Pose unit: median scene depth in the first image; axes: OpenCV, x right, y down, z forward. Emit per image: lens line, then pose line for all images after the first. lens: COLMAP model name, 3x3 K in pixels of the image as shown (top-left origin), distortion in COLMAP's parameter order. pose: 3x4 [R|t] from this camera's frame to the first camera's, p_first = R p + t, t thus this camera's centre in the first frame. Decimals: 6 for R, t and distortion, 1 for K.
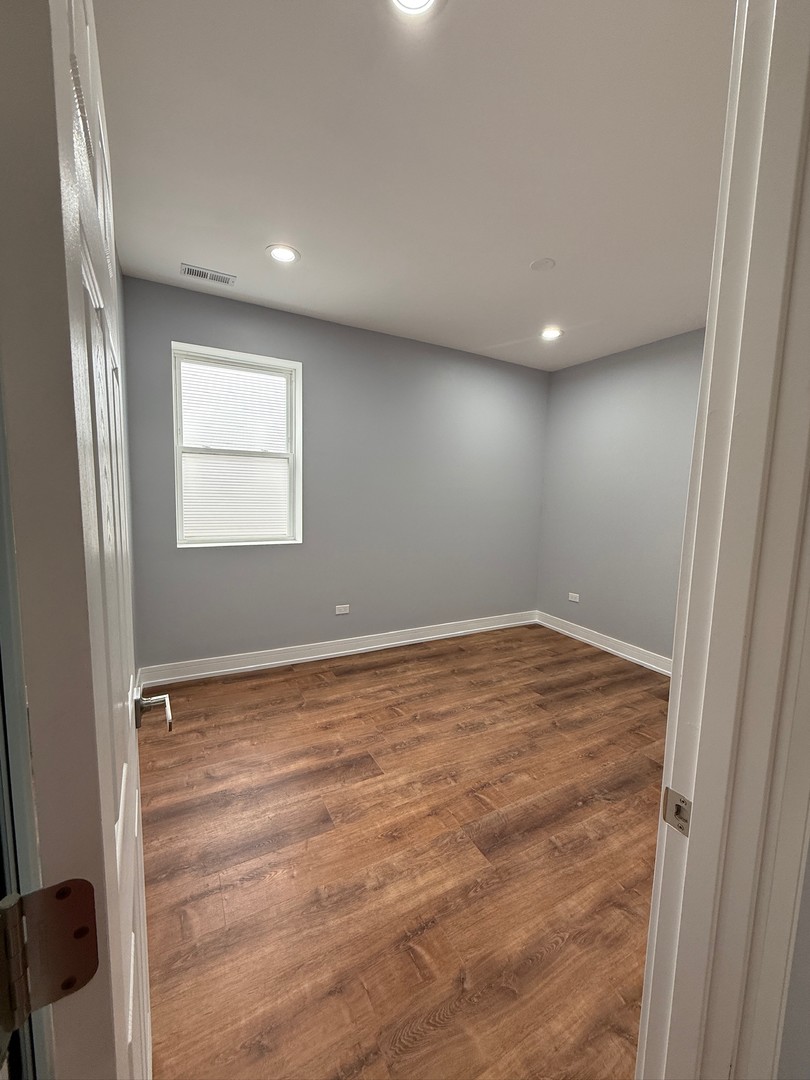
lens RADIAL K [[428.8, 0, 406.1], [0, 428.8, 535.8], [0, 0, 1]] dist [-0.000497, 0.000168]
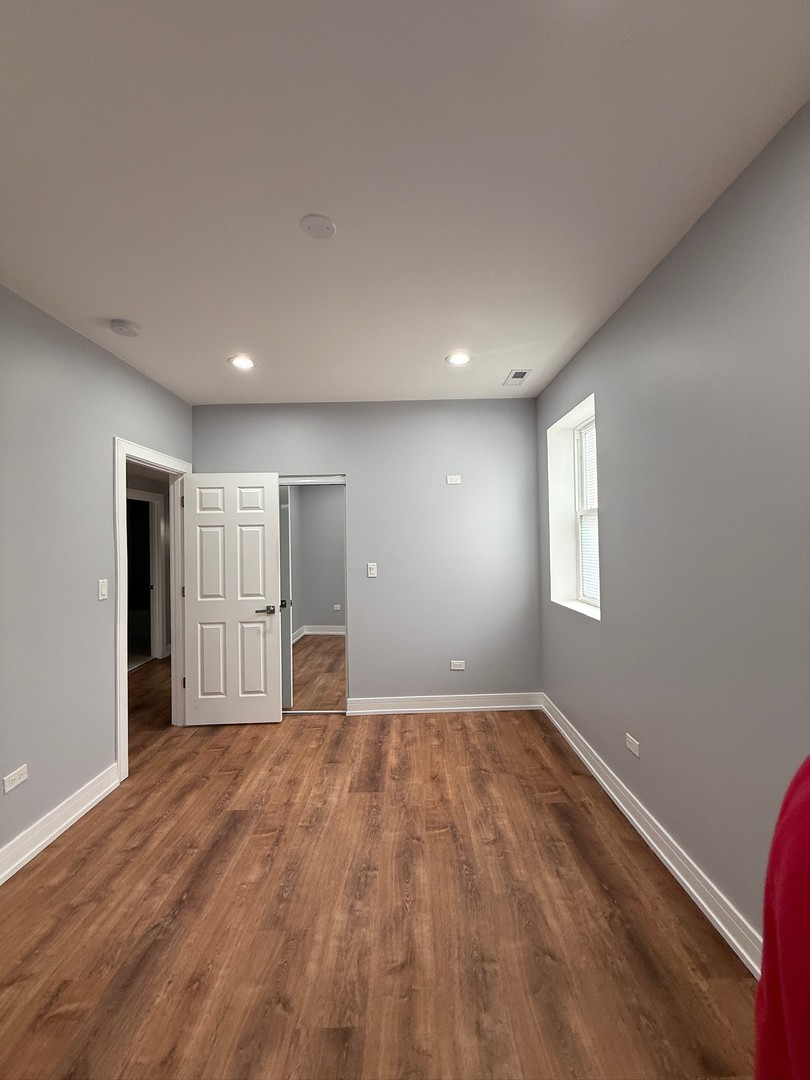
lens RADIAL K [[428.8, 0, 406.1], [0, 428.8, 535.8], [0, 0, 1]] dist [-0.000497, 0.000168]
pose [[-0.481038, -0.029274, -0.876211, 0.870189], [-0.087867, 0.996020, 0.014963, -0.167551], [0.872285, 0.084188, -0.481695, 1.553234]]
